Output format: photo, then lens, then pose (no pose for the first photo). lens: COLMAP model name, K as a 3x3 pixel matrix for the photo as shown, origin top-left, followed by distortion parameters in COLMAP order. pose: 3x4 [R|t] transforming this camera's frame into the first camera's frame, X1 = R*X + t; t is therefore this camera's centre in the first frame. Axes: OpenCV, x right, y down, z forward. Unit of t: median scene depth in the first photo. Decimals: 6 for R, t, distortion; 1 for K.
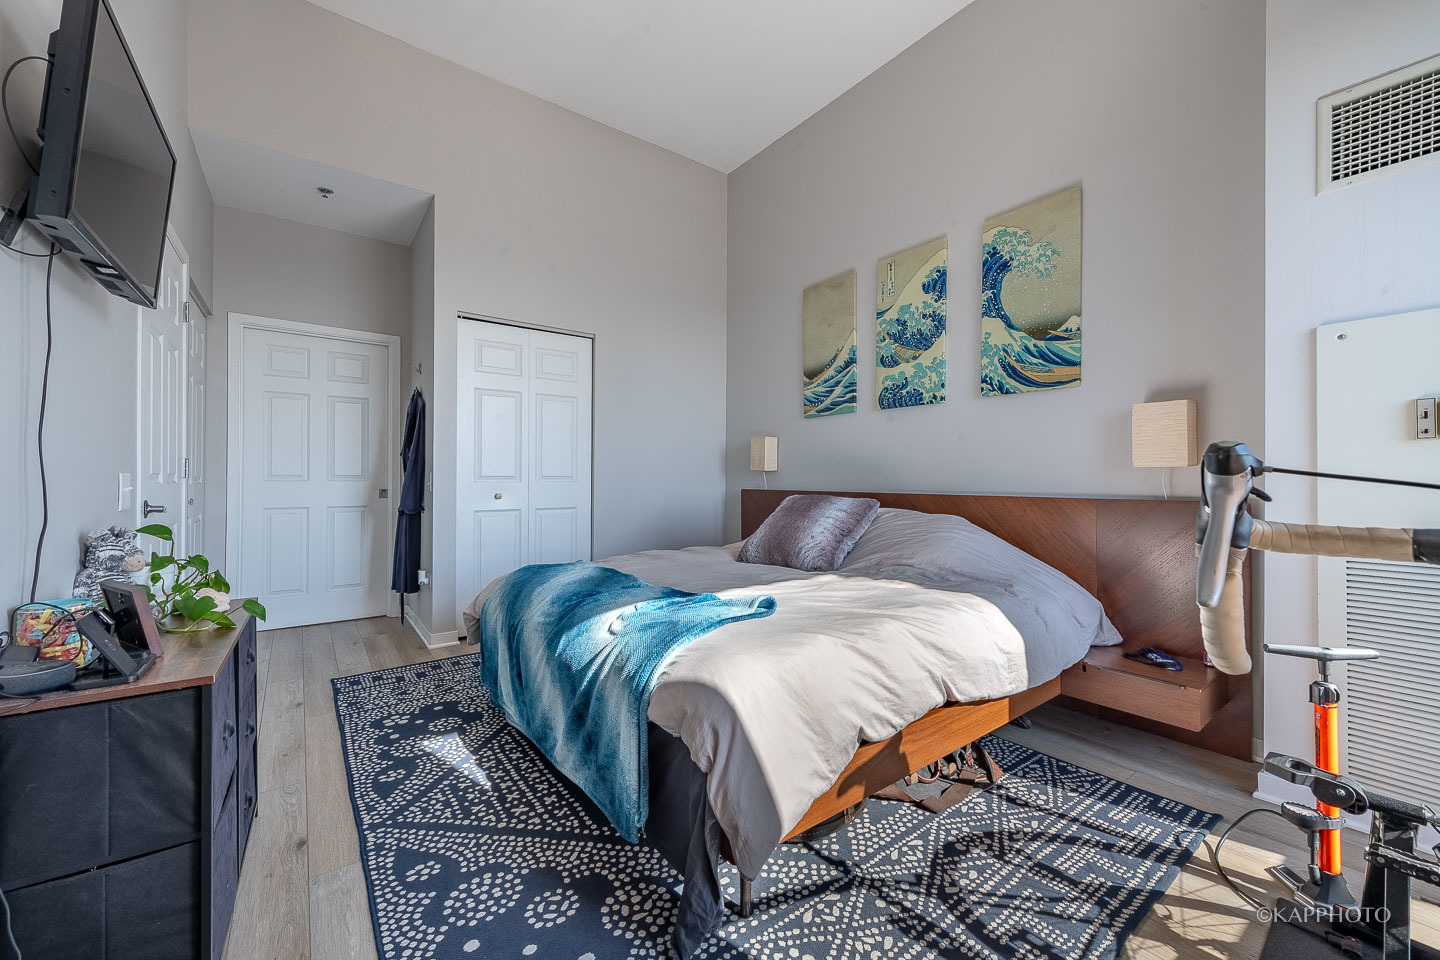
lens RADIAL K [[575.1, 0, 726.7], [0, 575.1, 474.9], [0, 0, 1]] dist [0.016724, -0.003999]
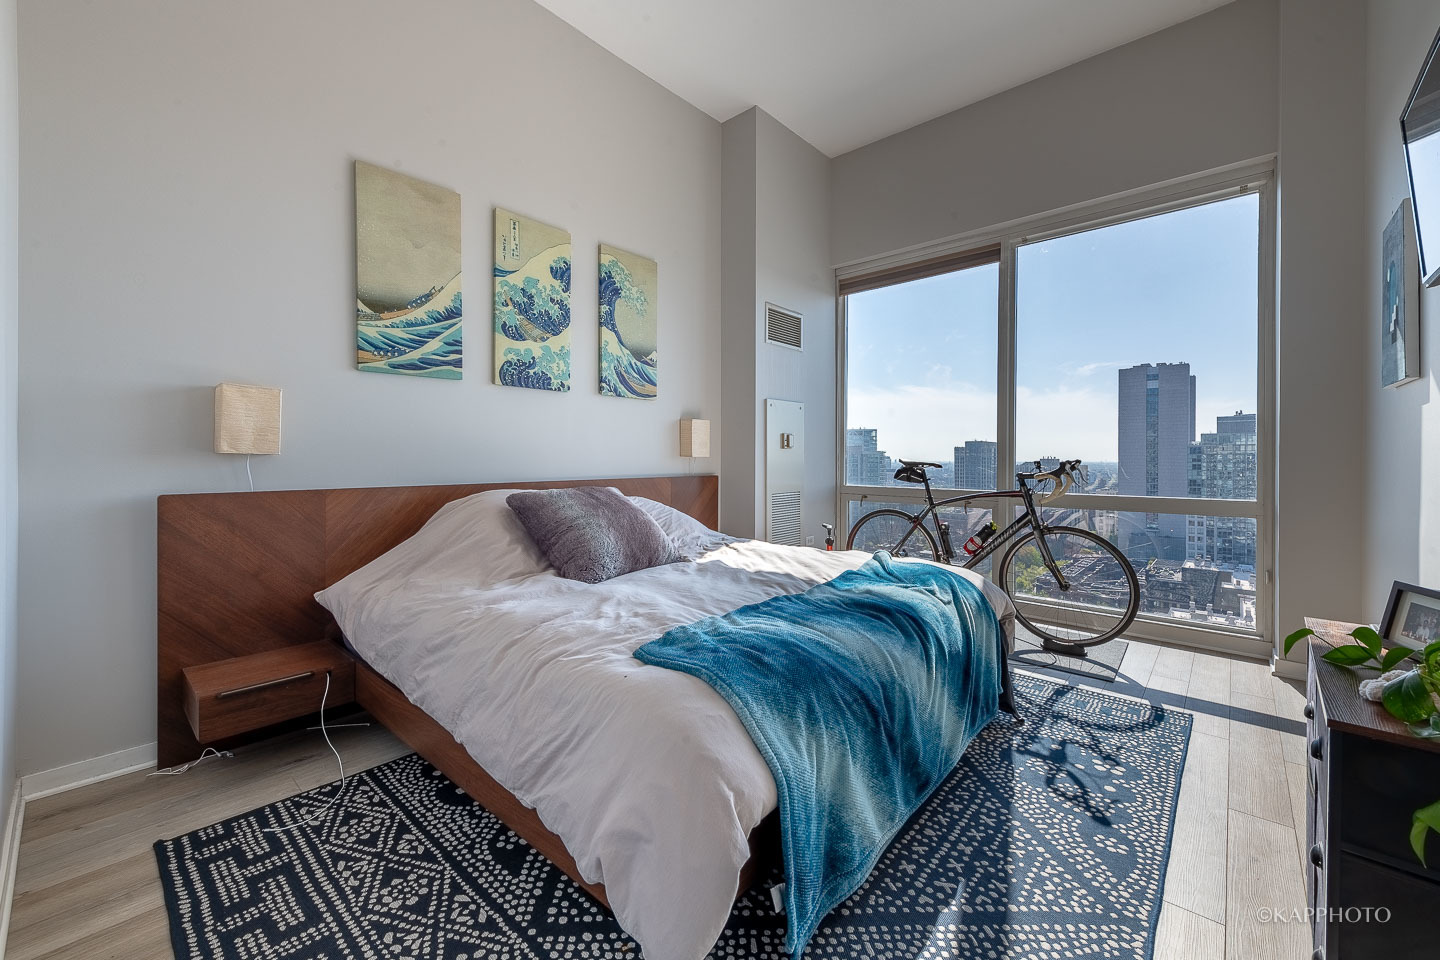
lens RADIAL K [[575.1, 0, 733.0], [0, 575.1, 451.0], [0, 0, 1]] dist [0.016724, -0.003999]
pose [[-0.218205, 0.014819, 0.975790, -0.682549], [-0.002244, 0.999874, -0.015687, -0.004249], [-0.975900, -0.005613, -0.218144, 0.919925]]
